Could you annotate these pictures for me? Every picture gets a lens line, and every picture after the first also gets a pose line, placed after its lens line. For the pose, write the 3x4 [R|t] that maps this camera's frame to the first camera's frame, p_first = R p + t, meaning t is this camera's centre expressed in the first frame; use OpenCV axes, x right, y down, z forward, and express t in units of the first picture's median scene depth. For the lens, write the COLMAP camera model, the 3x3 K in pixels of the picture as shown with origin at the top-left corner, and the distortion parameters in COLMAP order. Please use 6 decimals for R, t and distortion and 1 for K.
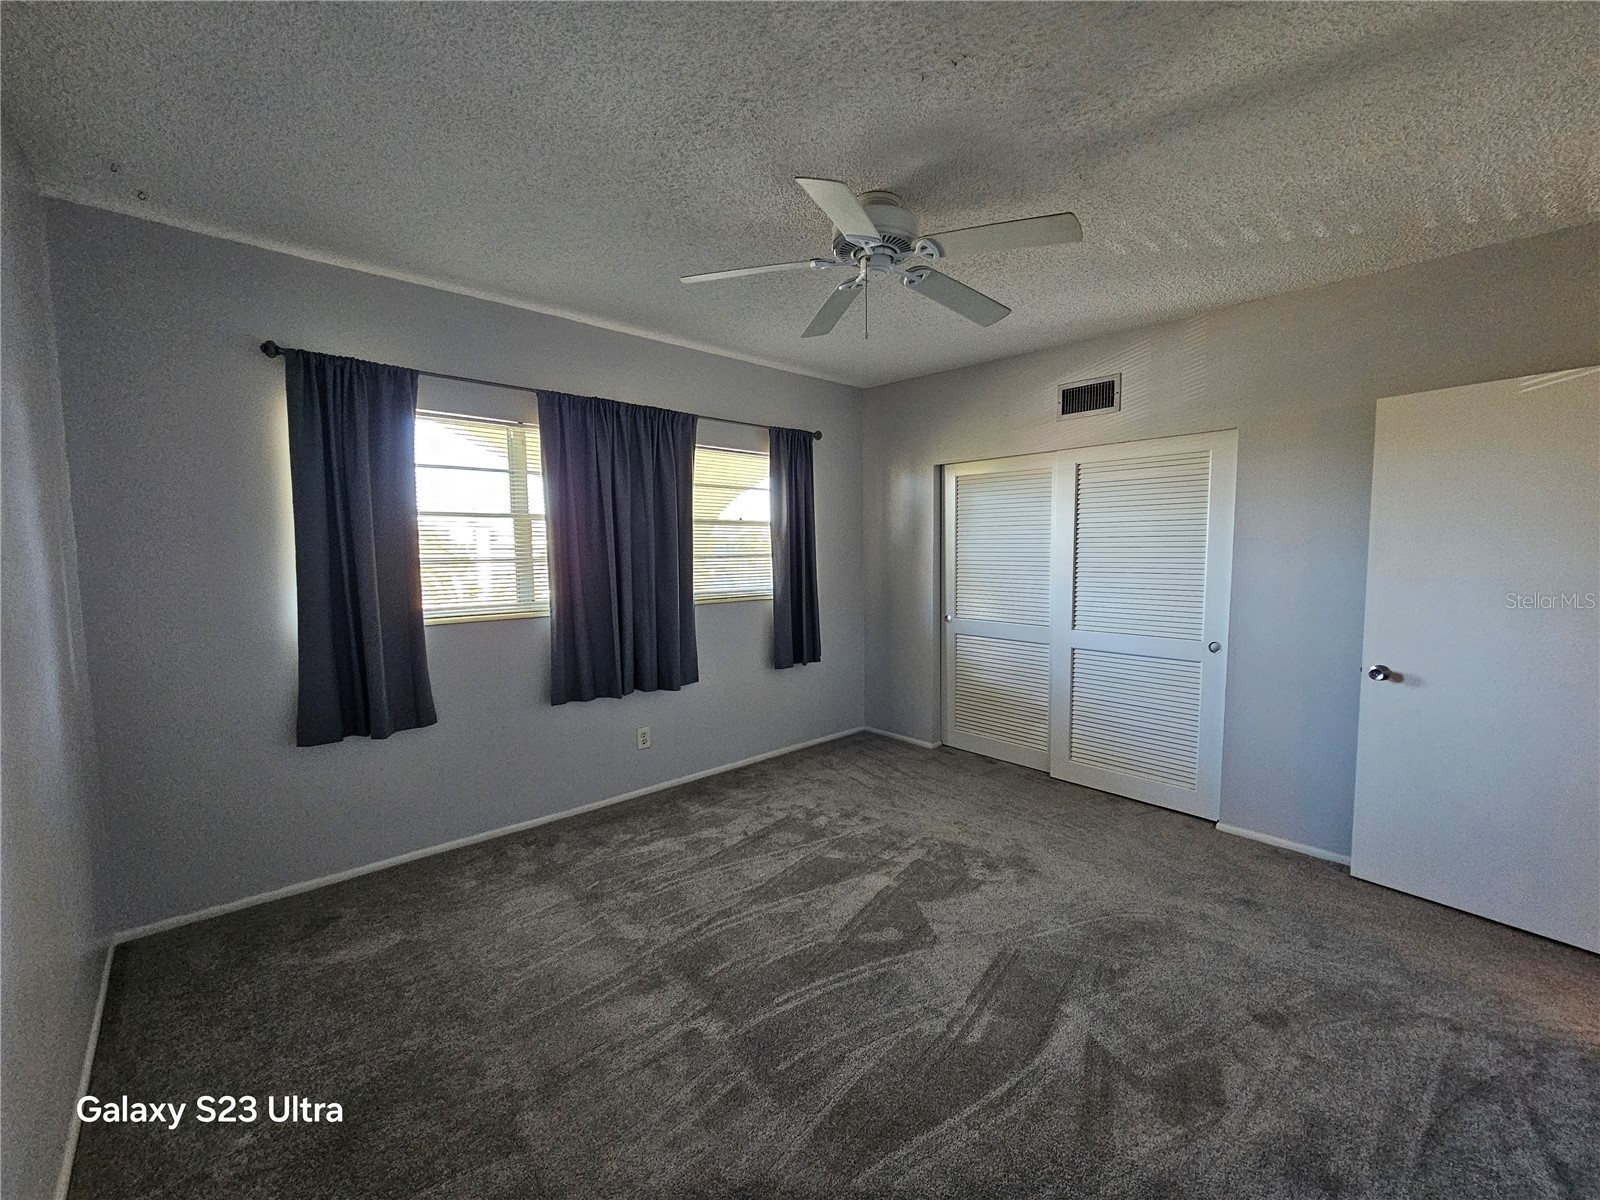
lens RADIAL K [[650.8, 0, 800.0], [0, 650.8, 600.0], [0, 0, 1]] dist [-0.000927, 0.000140]
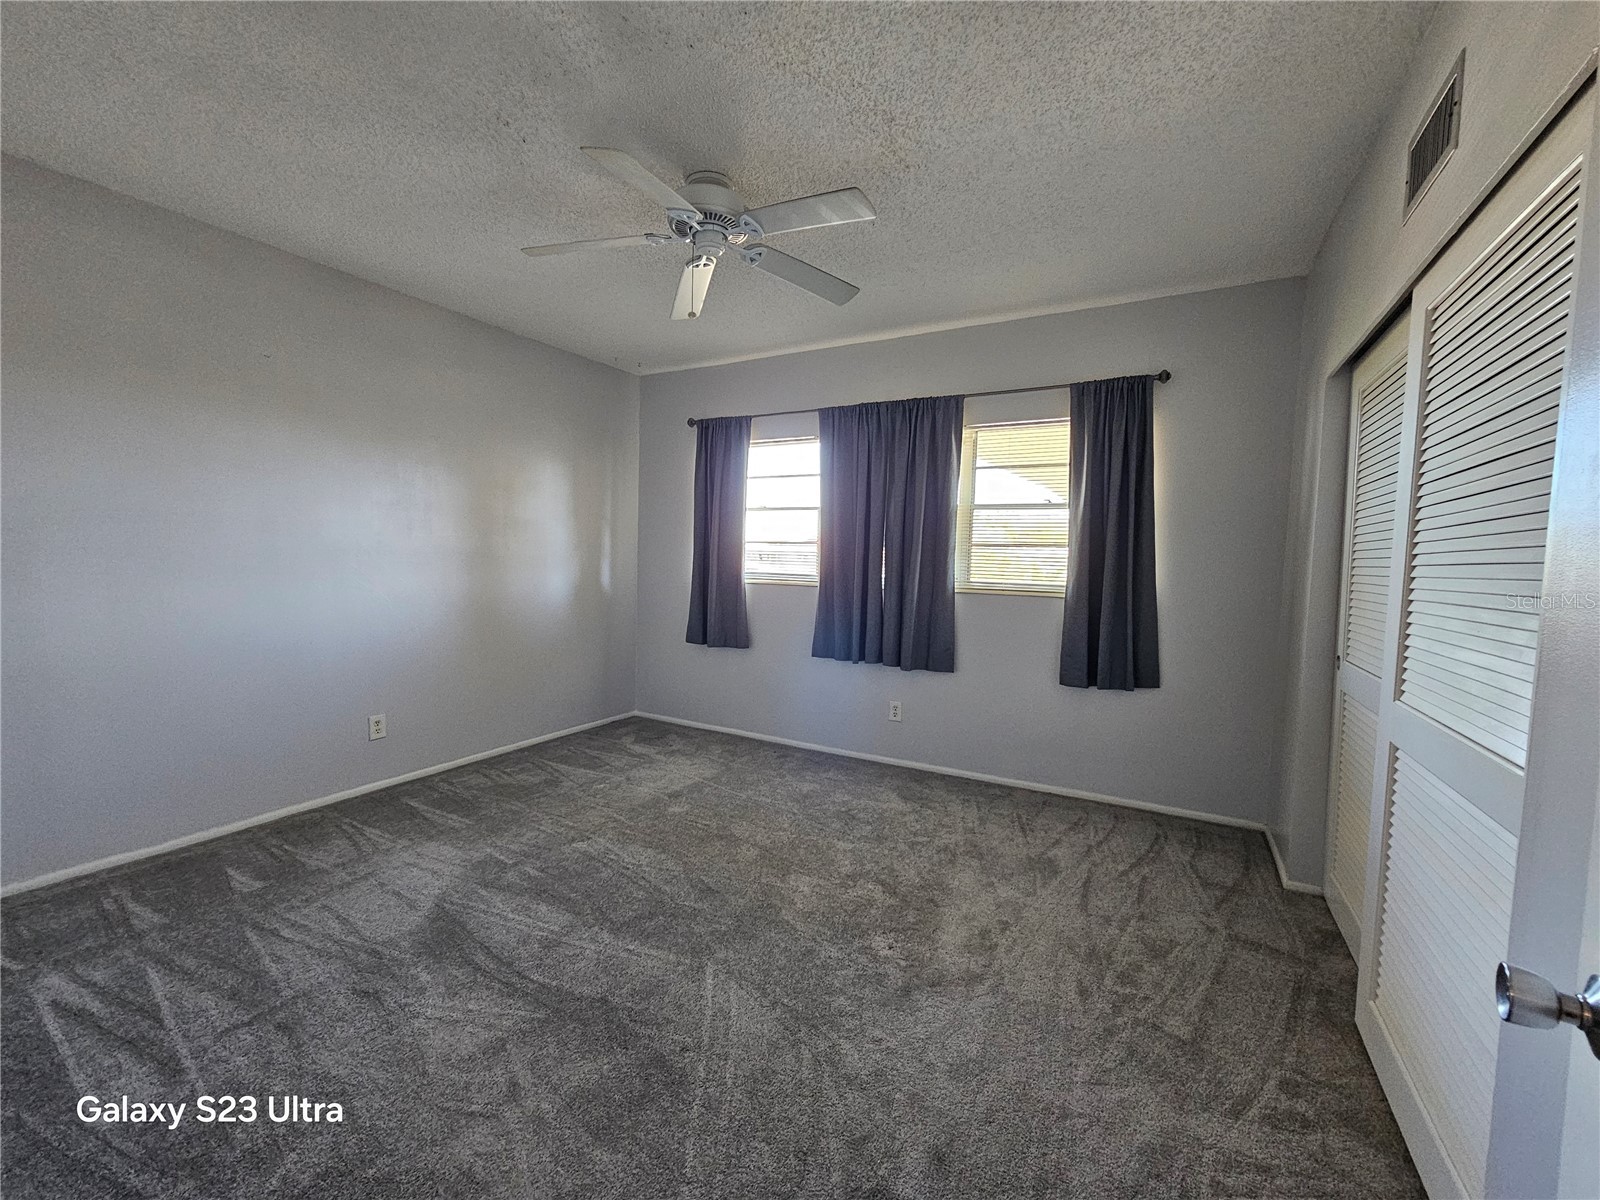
lens RADIAL K [[651.9, 0, 803.9], [0, 651.9, 604.6], [0, 0, 1]] dist [-0.001504, 0.000782]
pose [[0.324553, 0.089694, -0.941605, 0.693034], [-0.095759, 0.993495, 0.061631, -0.013612], [0.941008, 0.070165, 0.331031, 0.479451]]
